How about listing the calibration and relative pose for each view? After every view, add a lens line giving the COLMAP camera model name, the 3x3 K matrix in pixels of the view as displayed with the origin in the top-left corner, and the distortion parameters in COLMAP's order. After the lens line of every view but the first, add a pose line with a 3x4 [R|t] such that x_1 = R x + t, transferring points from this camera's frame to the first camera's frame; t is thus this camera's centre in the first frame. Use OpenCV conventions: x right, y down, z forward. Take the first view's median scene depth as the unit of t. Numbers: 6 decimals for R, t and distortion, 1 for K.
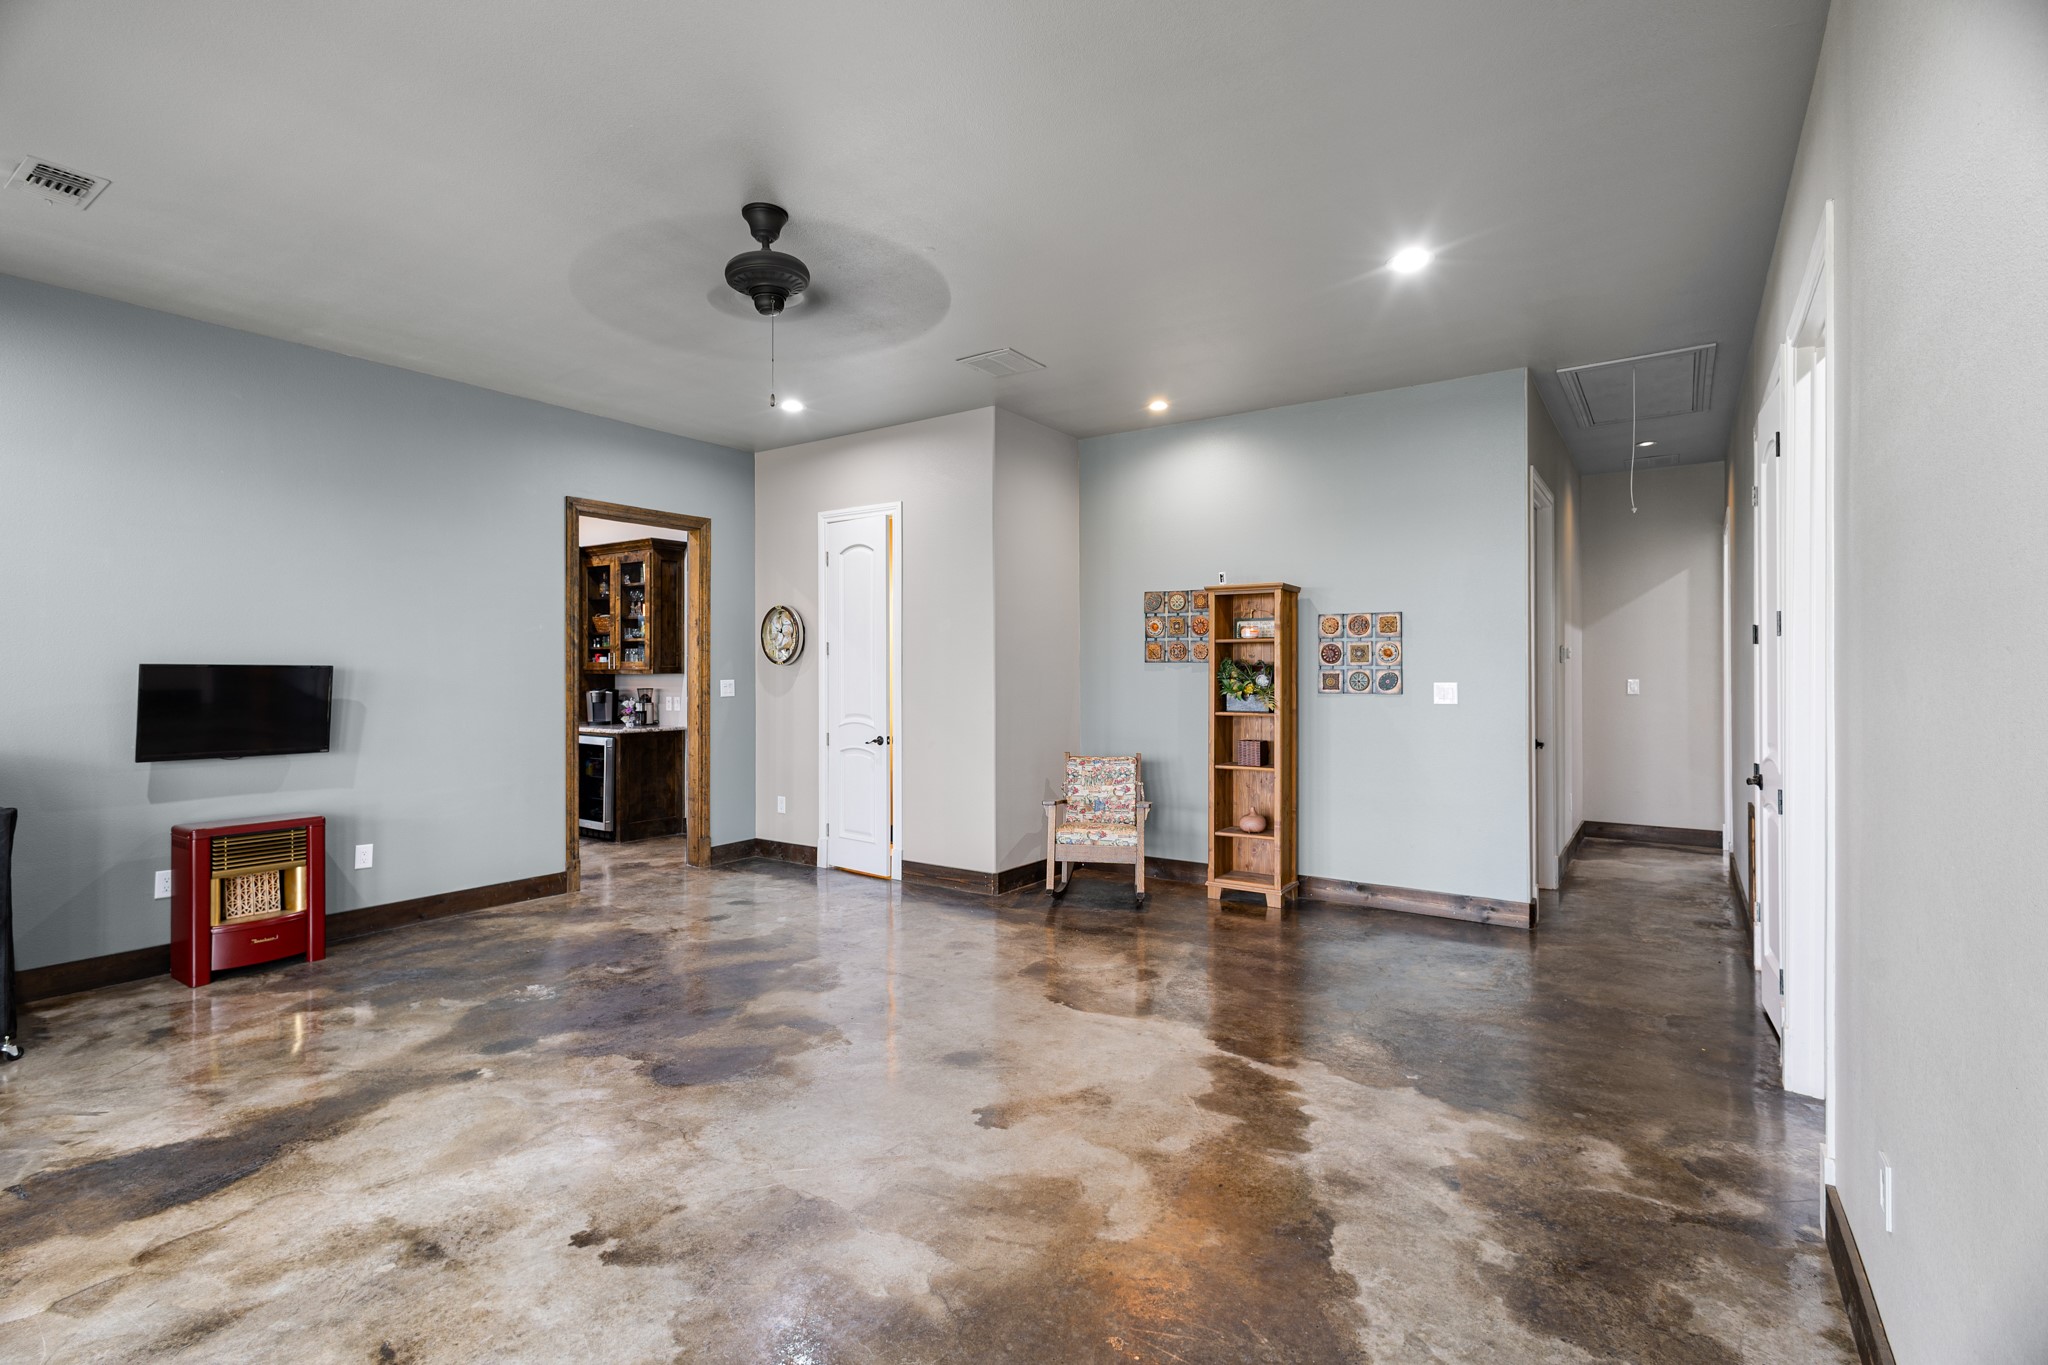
lens RADIAL K [[941.4, 0, 1023.1], [0, 941.4, 685.9], [0, 0, 1]] dist [0.009130, 0.000377]
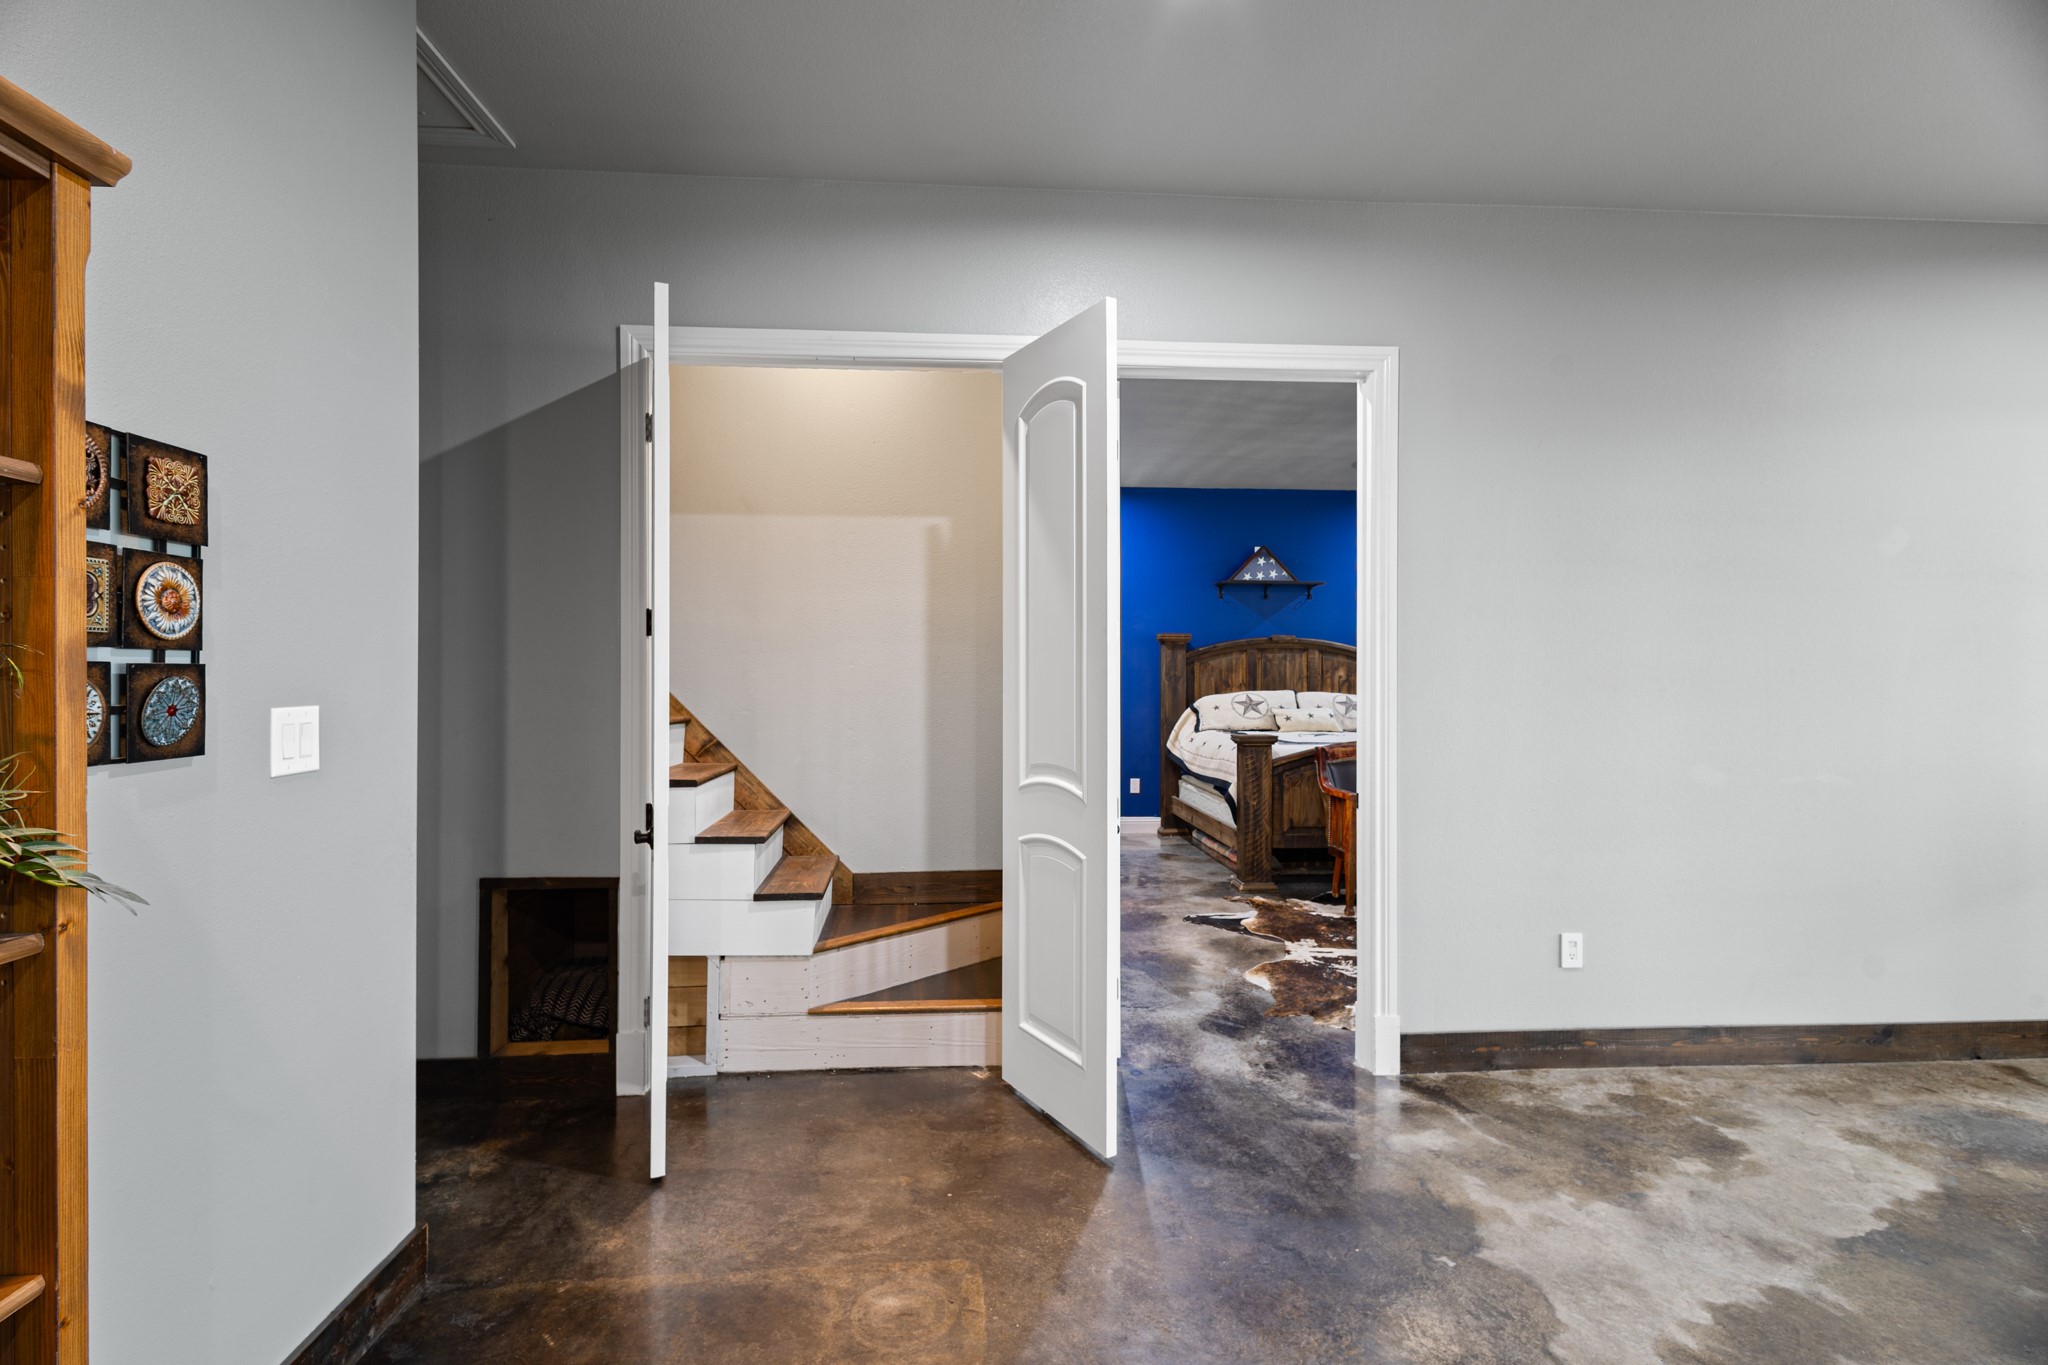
lens RADIAL K [[934.5, 0, 1019.1], [0, 934.5, 671.2], [0, 0, 1]] dist [0.010465, -0.006787]
pose [[-0.613825, 0.001981, 0.789440, 0.065025], [0.011415, 0.999915, 0.006366, -0.027155], [-0.789360, 0.012919, -0.613795, 1.762133]]
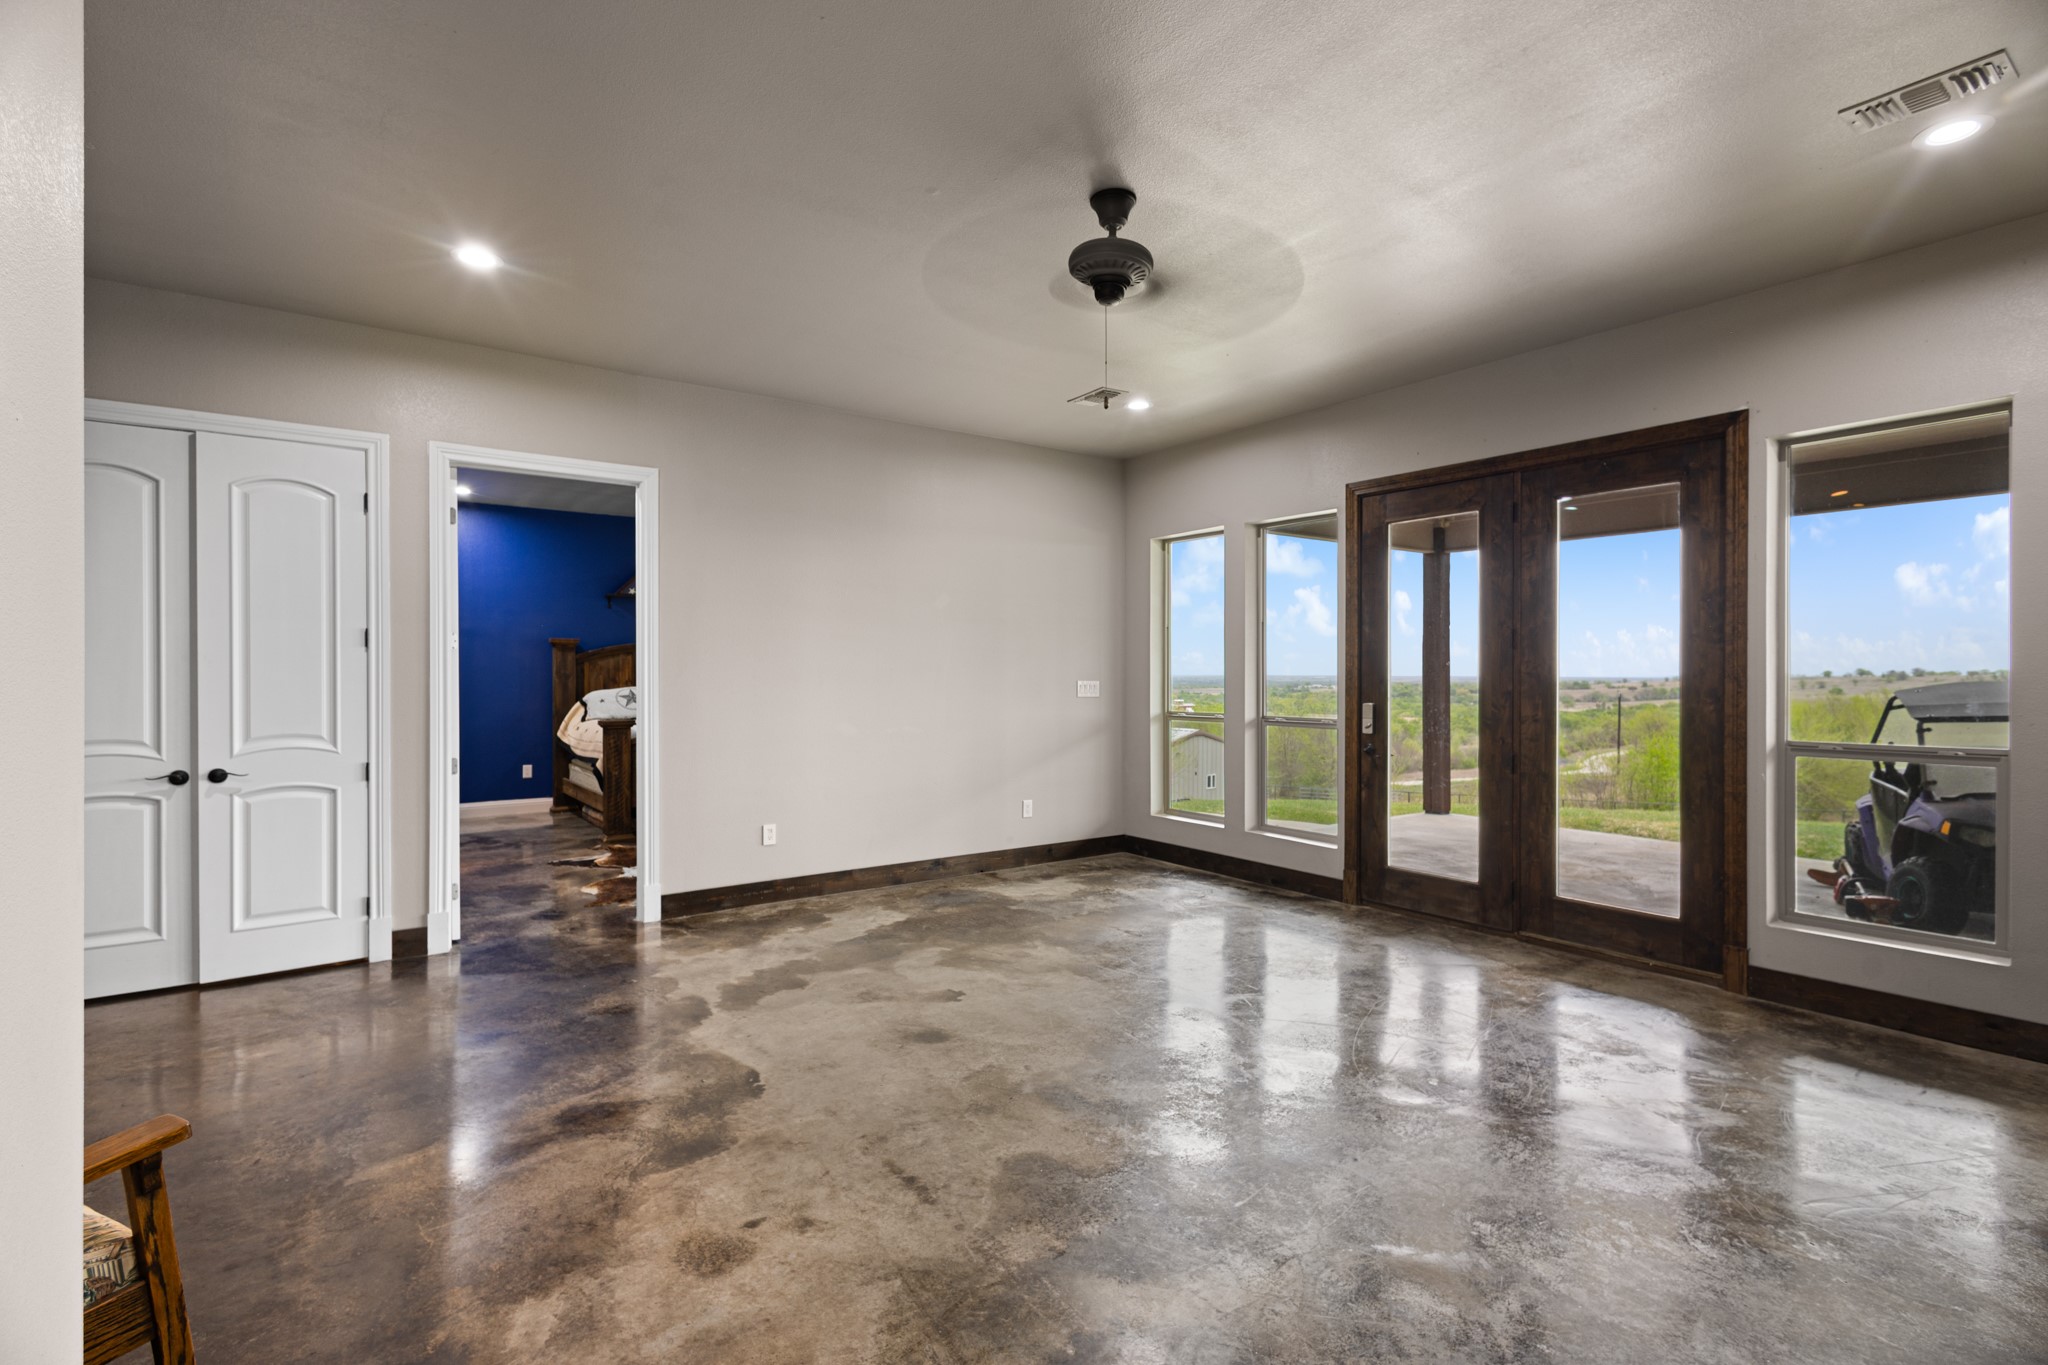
lens RADIAL K [[931.6, 0, 1020.3], [0, 931.6, 674.5], [0, 0, 1]] dist [-0.001058, 0.000057]
pose [[-0.938971, 0.000590, 0.343996, -0.571656], [0.006576, 0.999847, 0.016236, -0.031168], [-0.343933, 0.017507, -0.938831, 2.145020]]
